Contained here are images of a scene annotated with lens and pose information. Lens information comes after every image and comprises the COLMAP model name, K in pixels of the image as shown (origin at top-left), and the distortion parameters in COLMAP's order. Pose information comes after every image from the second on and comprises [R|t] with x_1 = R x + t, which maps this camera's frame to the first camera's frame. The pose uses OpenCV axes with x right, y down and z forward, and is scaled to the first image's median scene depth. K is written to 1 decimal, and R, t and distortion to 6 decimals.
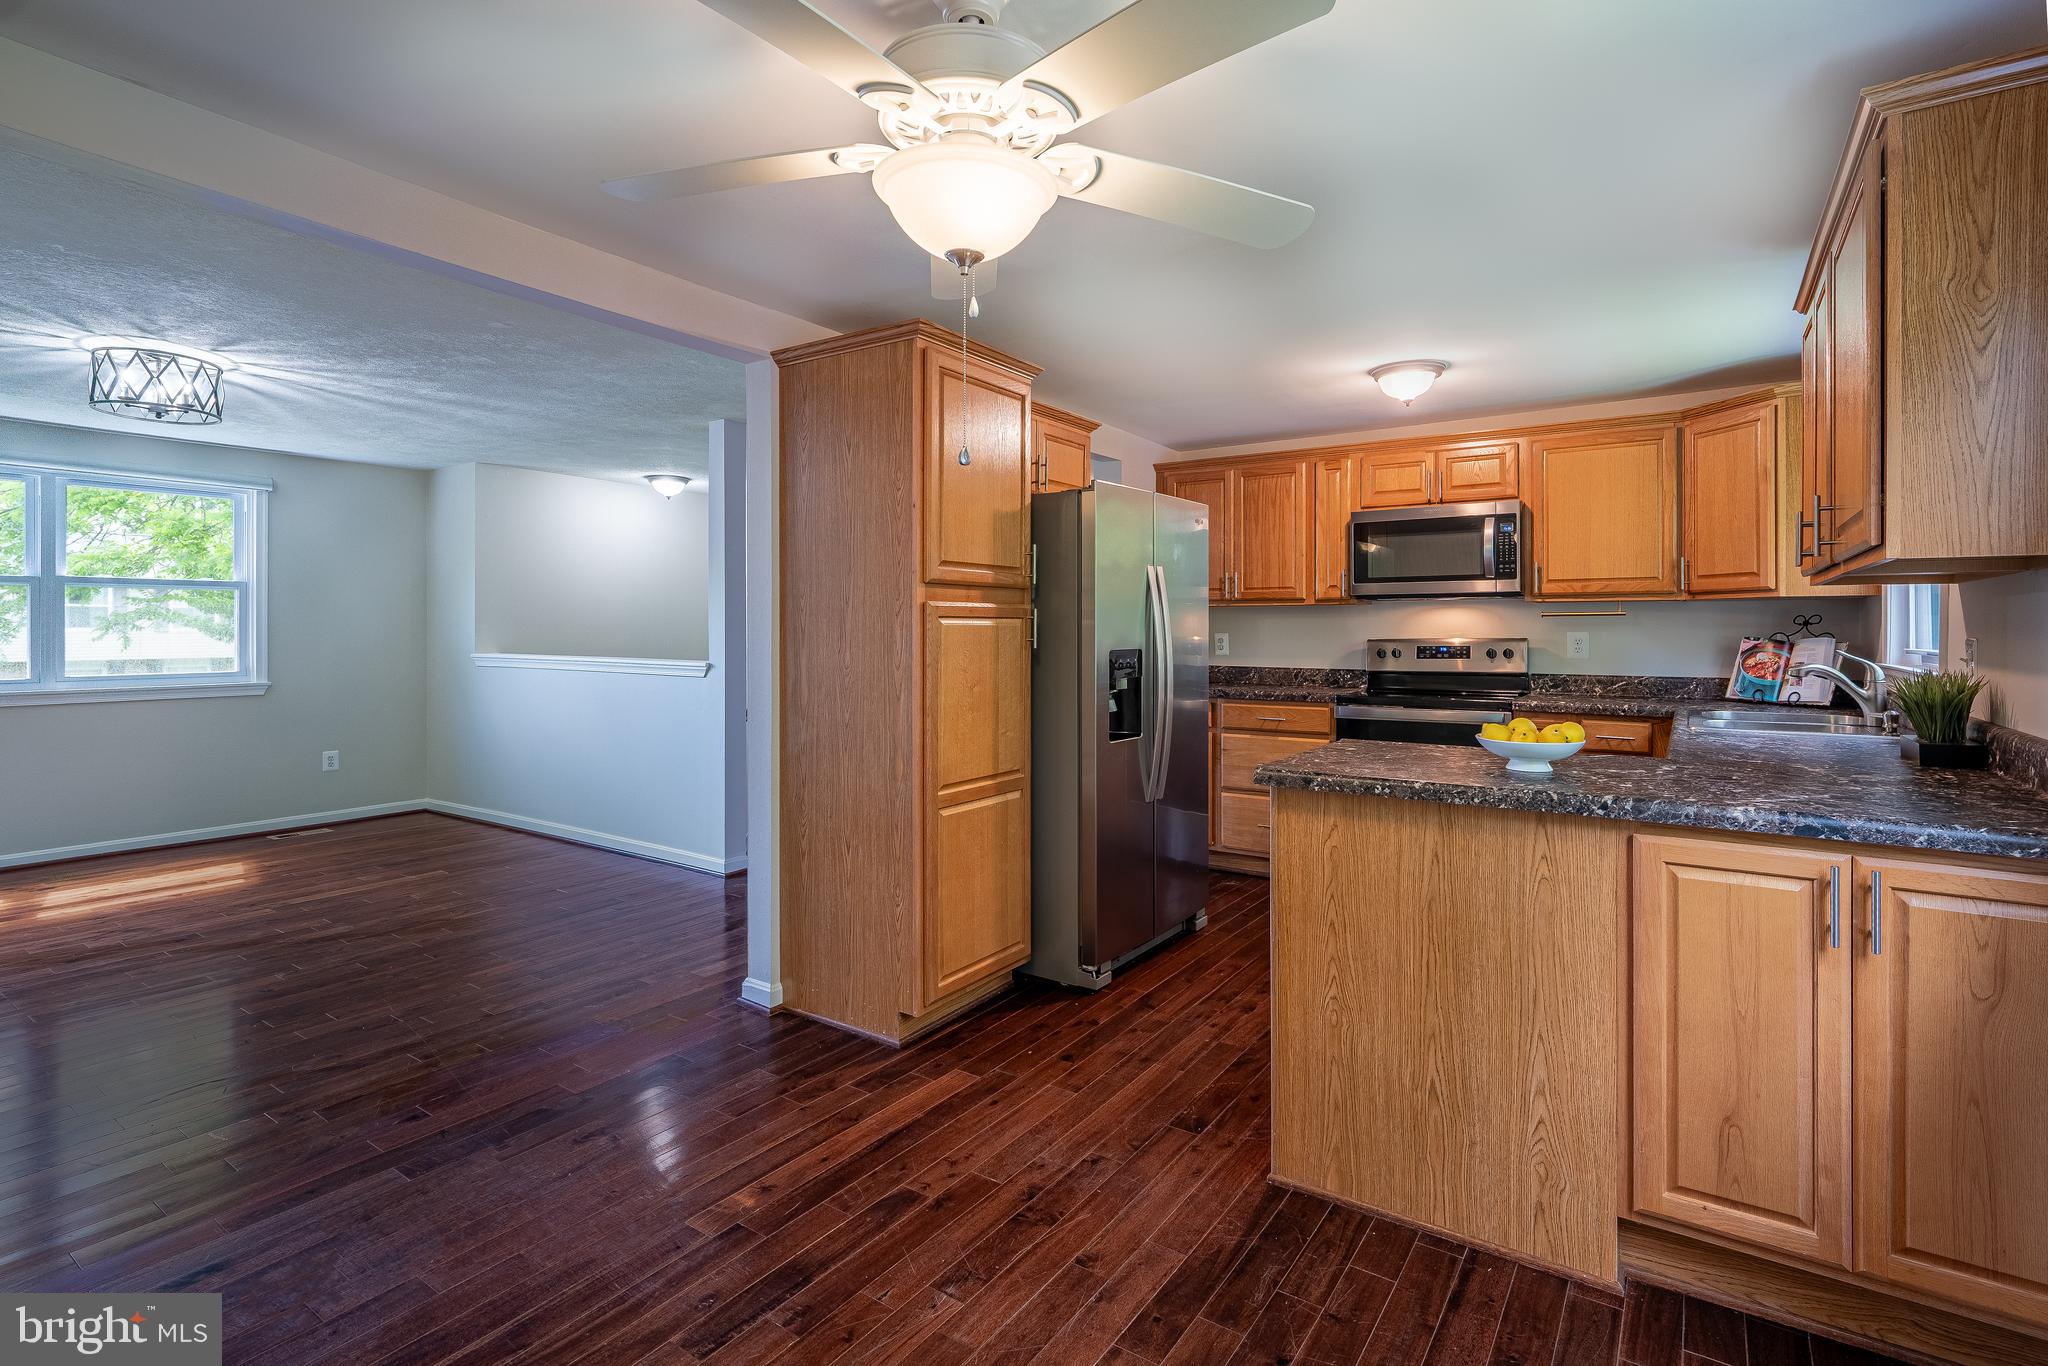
lens RADIAL K [[978.4, 0, 1028.5], [0, 978.4, 626.0], [0, 0, 1]] dist [-0.000853, -0.000426]
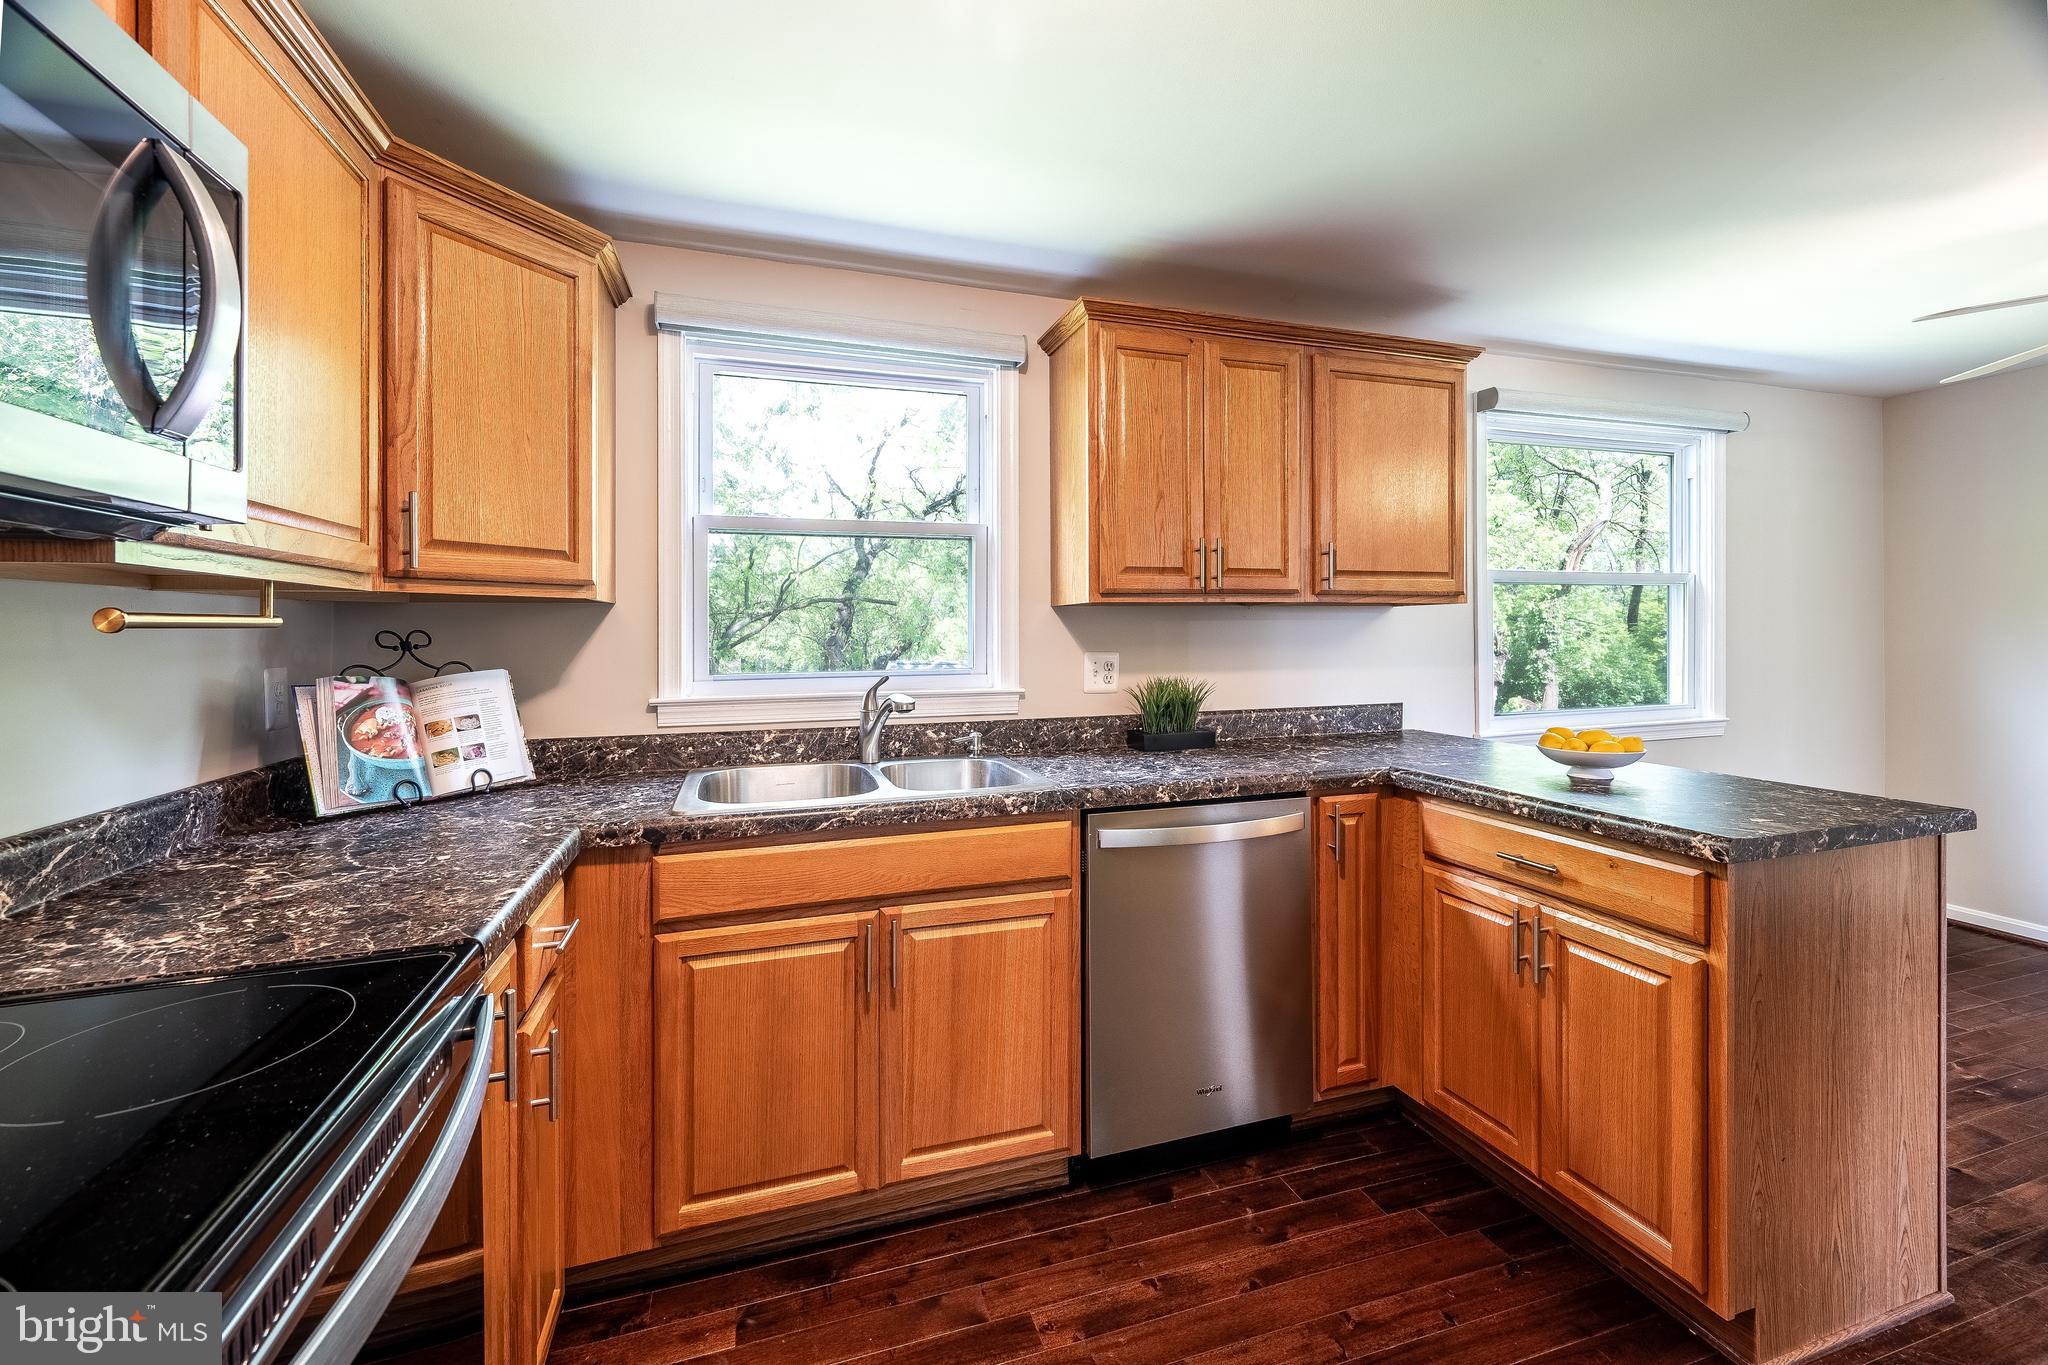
lens RADIAL K [[863.7, 0, 1031.6], [0, 863.7, 628.9], [0, 0, 1]] dist [-0.000308, -0.000040]
pose [[-0.802858, 0.002503, 0.596165, 0.242694], [0.003527, 0.999994, 0.000550, -0.011318], [-0.596160, 0.002544, -0.802862, 1.212546]]
